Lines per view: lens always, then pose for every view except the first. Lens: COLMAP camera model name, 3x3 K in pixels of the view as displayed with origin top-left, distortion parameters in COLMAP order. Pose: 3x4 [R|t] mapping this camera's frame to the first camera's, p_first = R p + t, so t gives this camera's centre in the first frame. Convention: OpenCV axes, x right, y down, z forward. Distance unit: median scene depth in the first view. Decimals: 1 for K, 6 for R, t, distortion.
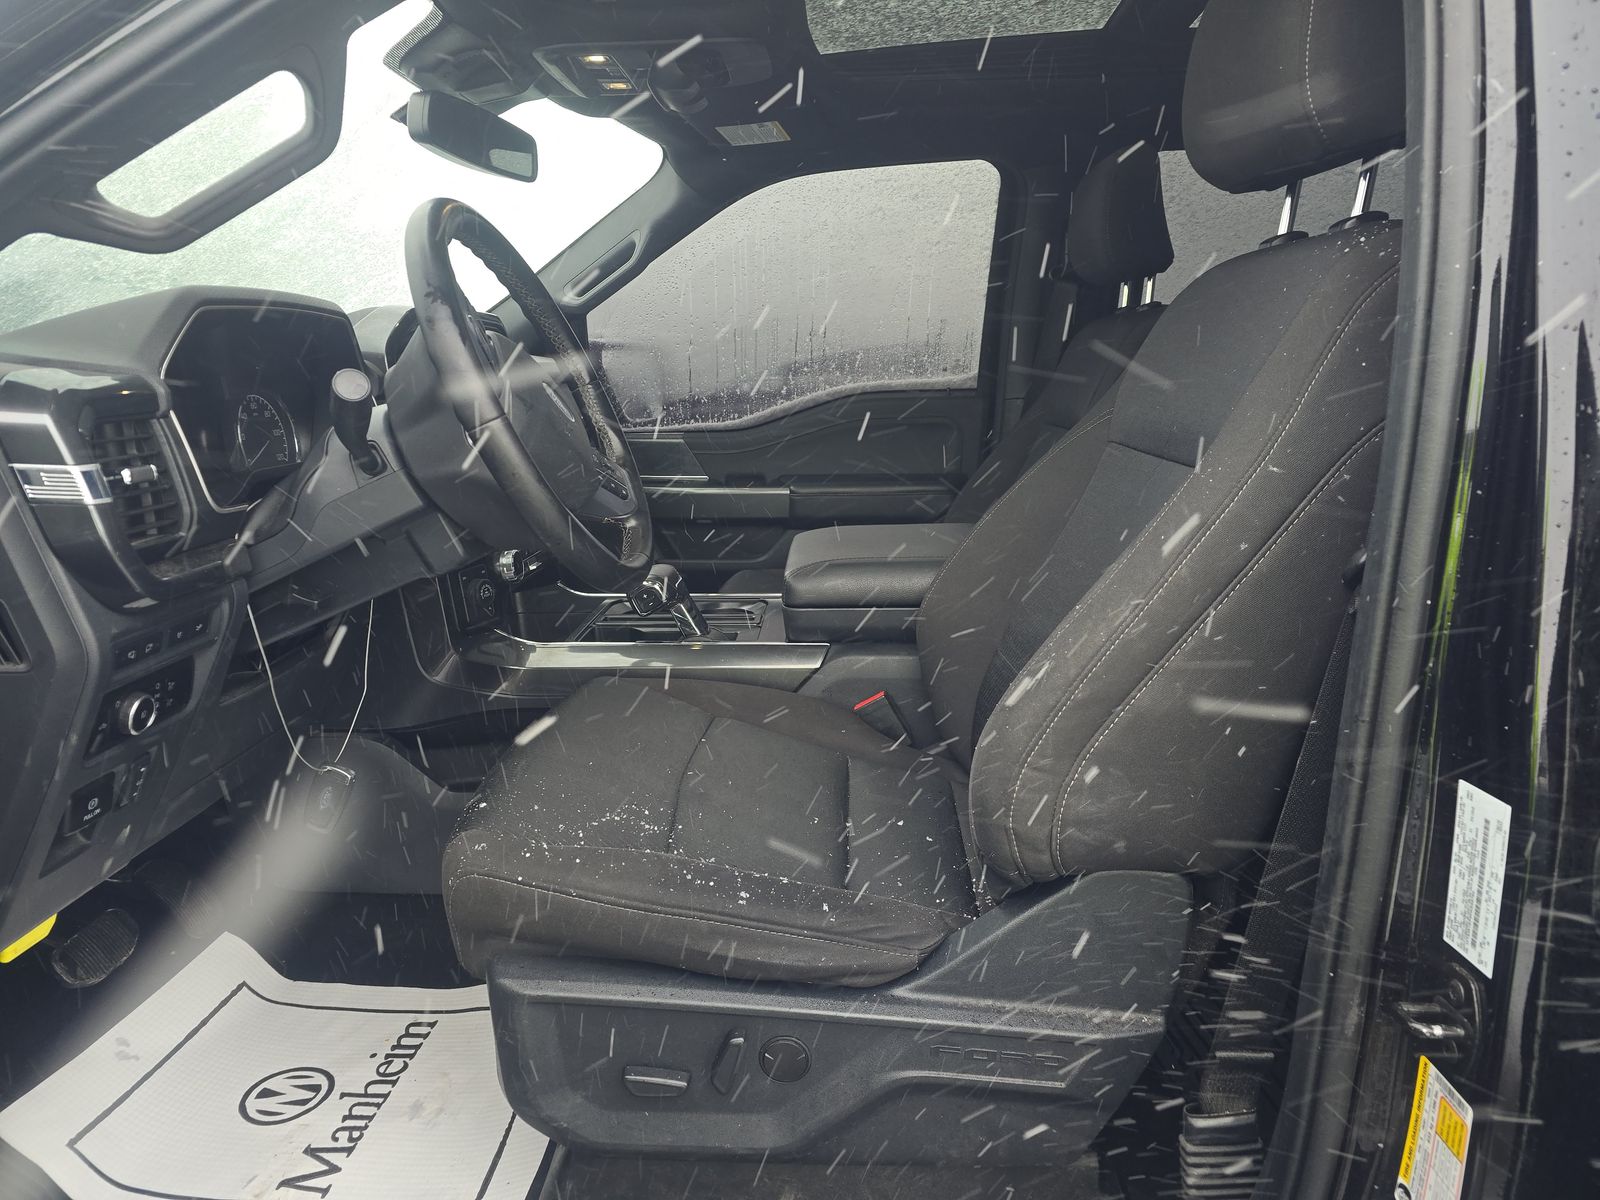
lens RADIAL K [[1048.2, 0, 780.1], [0, 1048.2, 593.3], [0, 0, 1]] dist [0.102507, -0.135542]
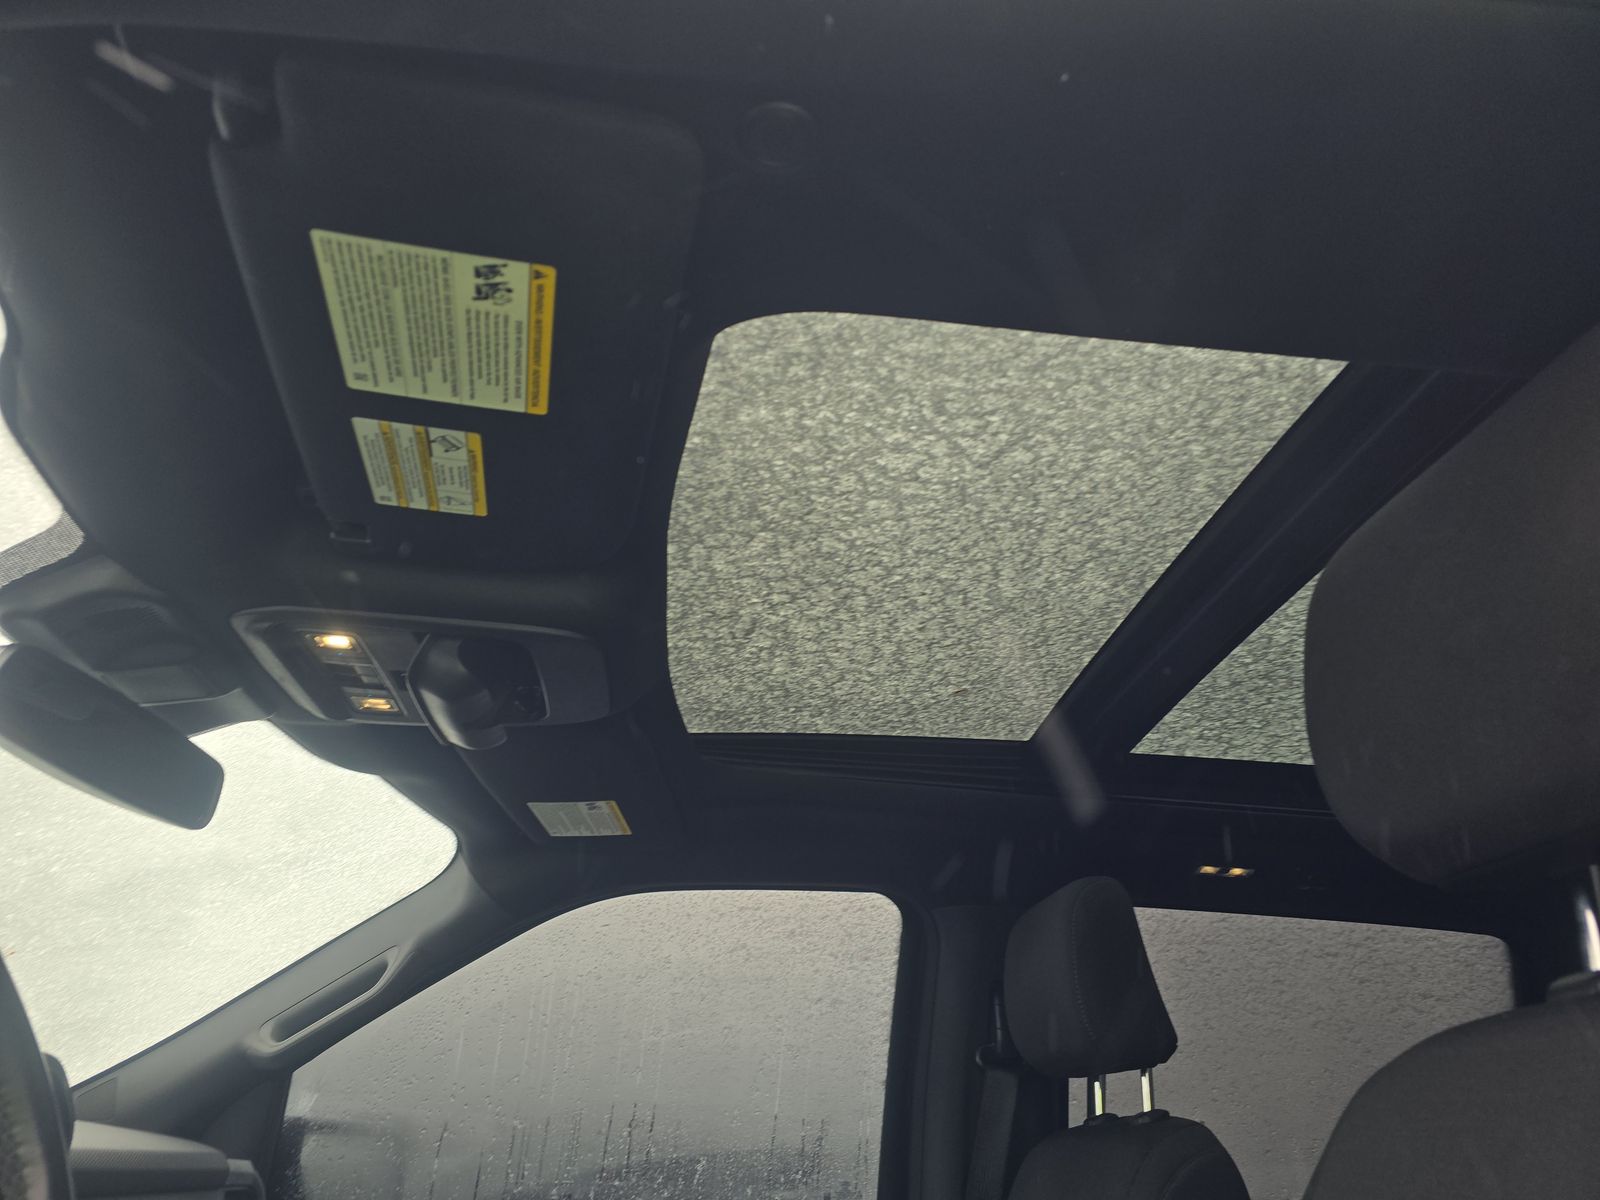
lens RADIAL K [[1048.2, 0, 780.1], [0, 1048.2, 593.3], [0, 0, 1]] dist [0.102507, -0.135542]
pose [[0.988090, 0.116262, 0.100801, 0.019158], [-0.022604, 0.757644, -0.652277, -0.079463], [-0.152206, 0.642230, 0.751249, 0.334886]]
